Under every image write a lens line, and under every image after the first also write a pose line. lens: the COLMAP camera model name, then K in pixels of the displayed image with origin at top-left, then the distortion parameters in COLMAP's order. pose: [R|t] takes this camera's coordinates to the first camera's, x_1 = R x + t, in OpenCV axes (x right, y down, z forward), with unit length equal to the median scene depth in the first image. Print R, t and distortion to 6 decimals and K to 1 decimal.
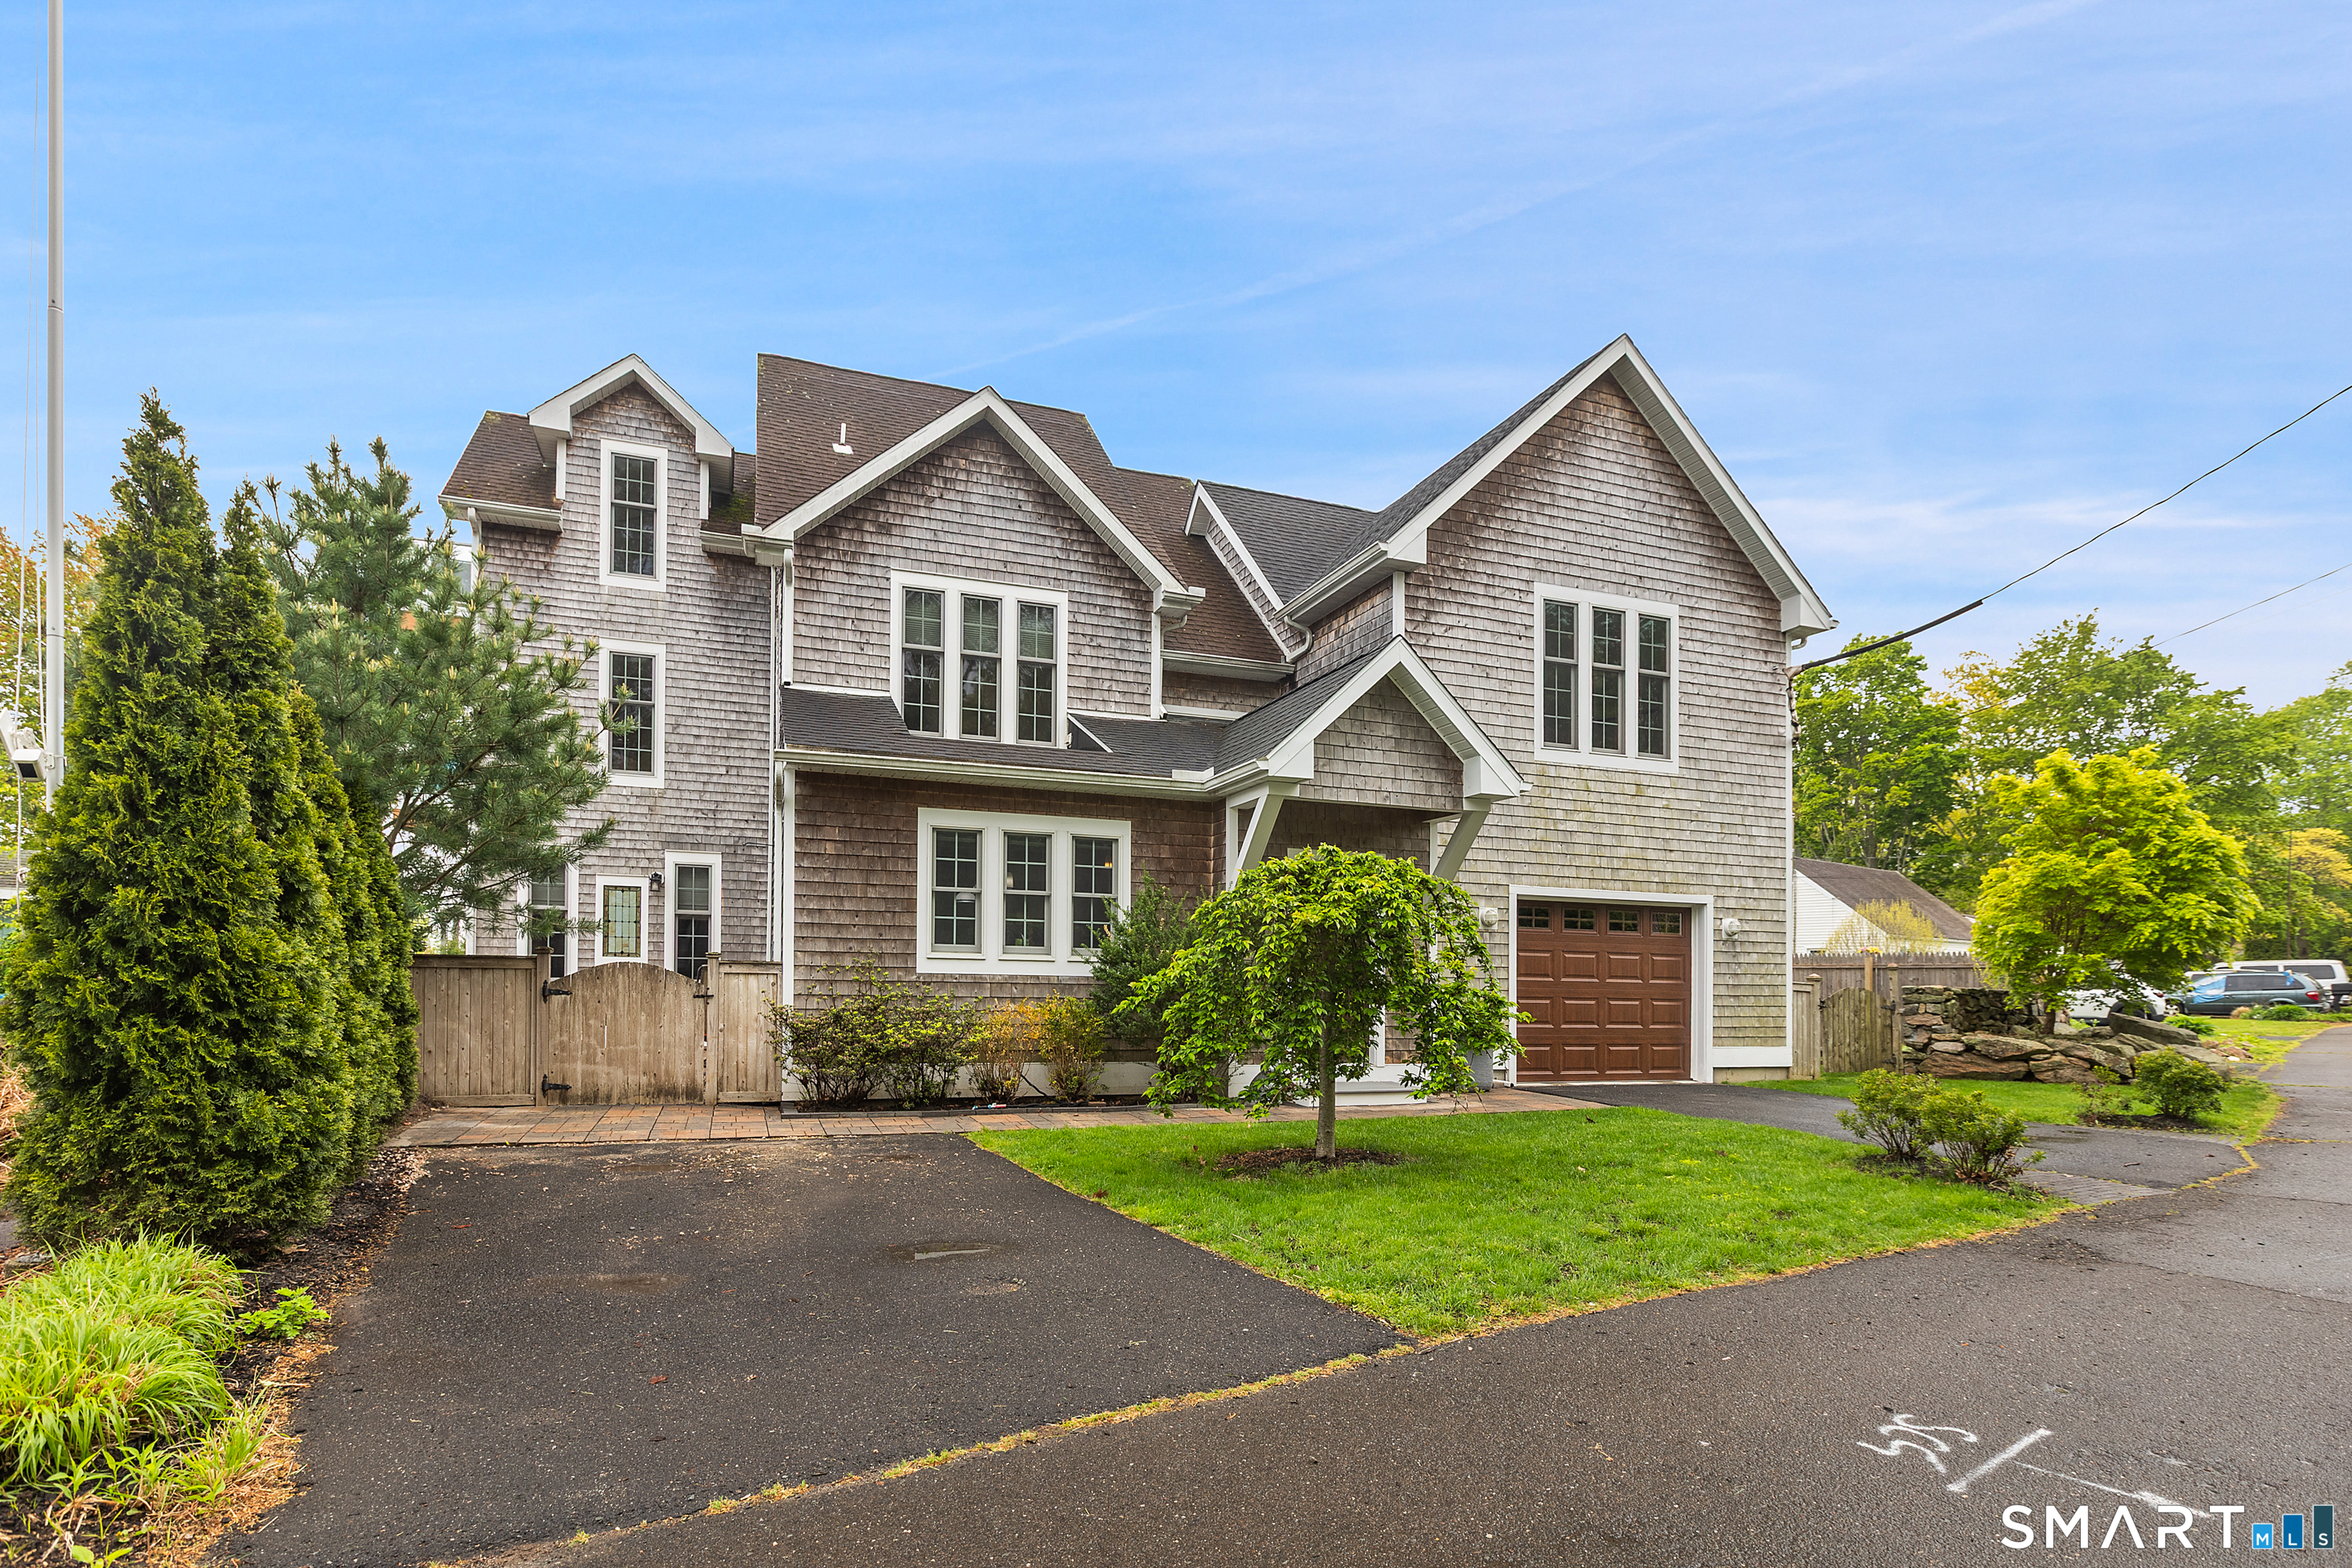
lens RADIAL K [[1158.6, 0, 1176.0], [0, 1158.6, 784.0], [0, 0, 1]] dist [-0.012349, 0.000272]
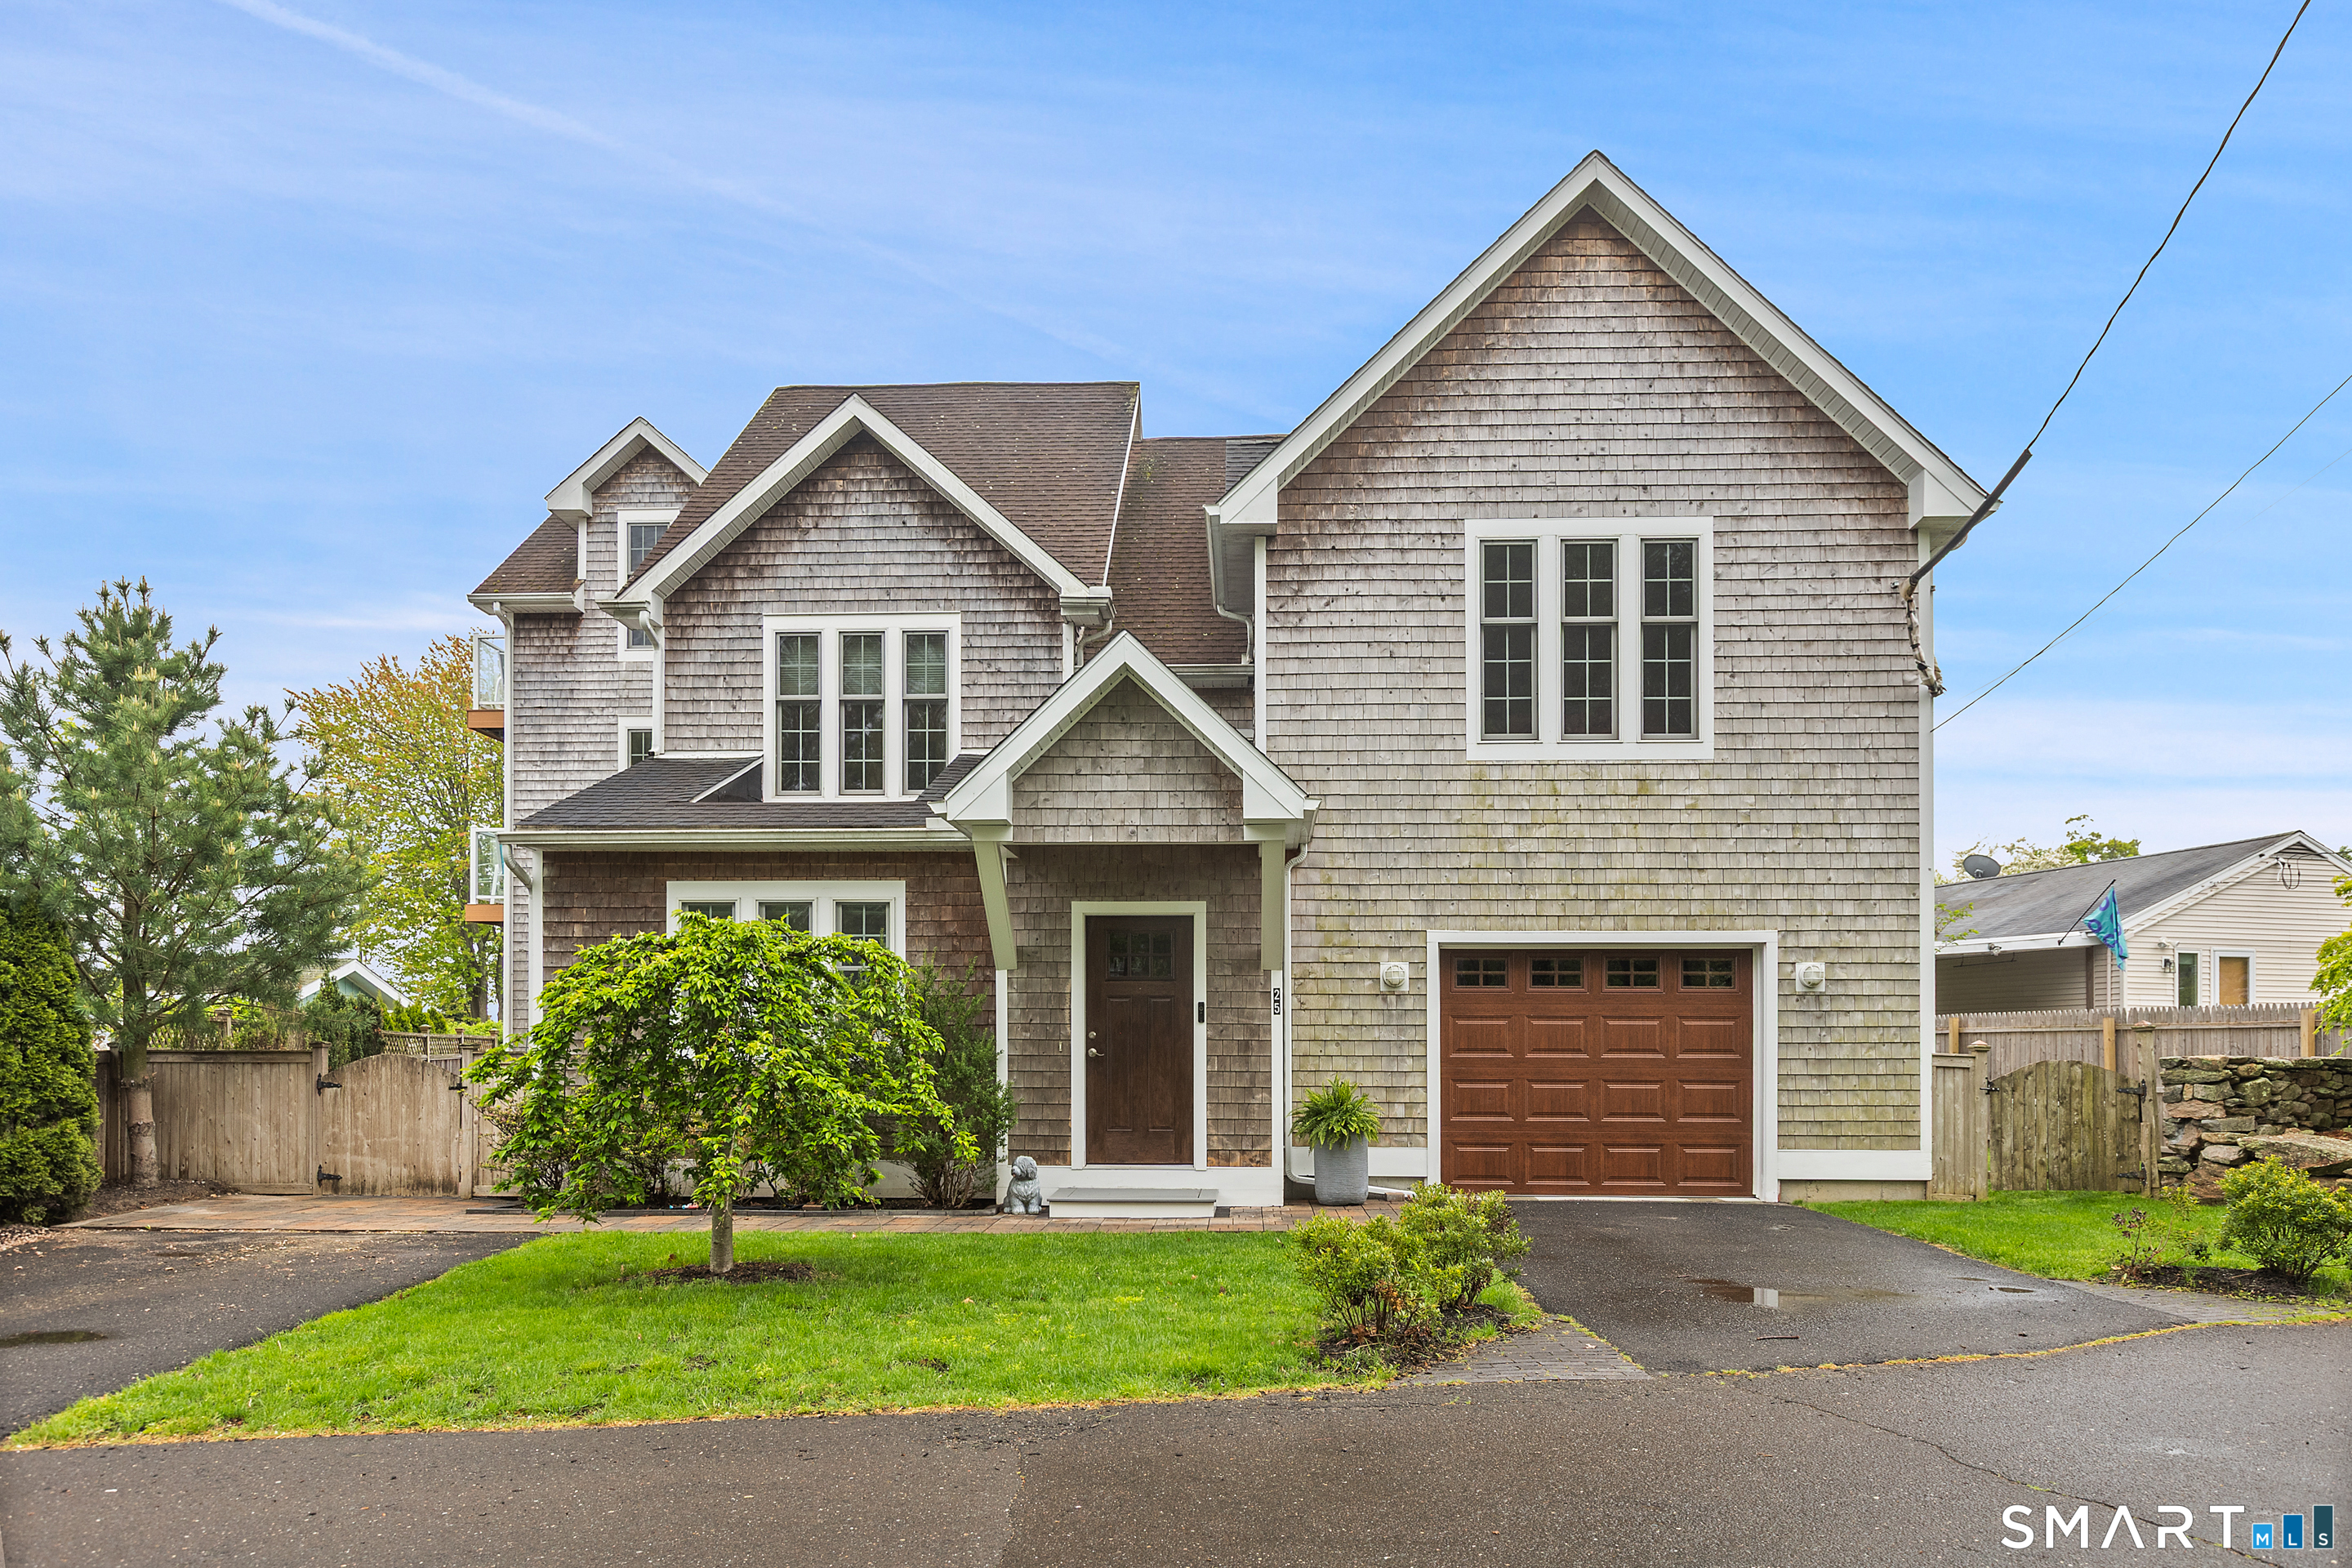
lens RADIAL K [[1424.4, 0, 1176.4], [0, 1424.4, 822.5], [0, 0, 1]] dist [0.003398, -0.024892]
pose [[0.923671, -0.076214, -0.375531, 0.460642], [0.077867, 0.996905, -0.010797, 0.013810], [0.375192, -0.019269, 0.926747, 0.080795]]
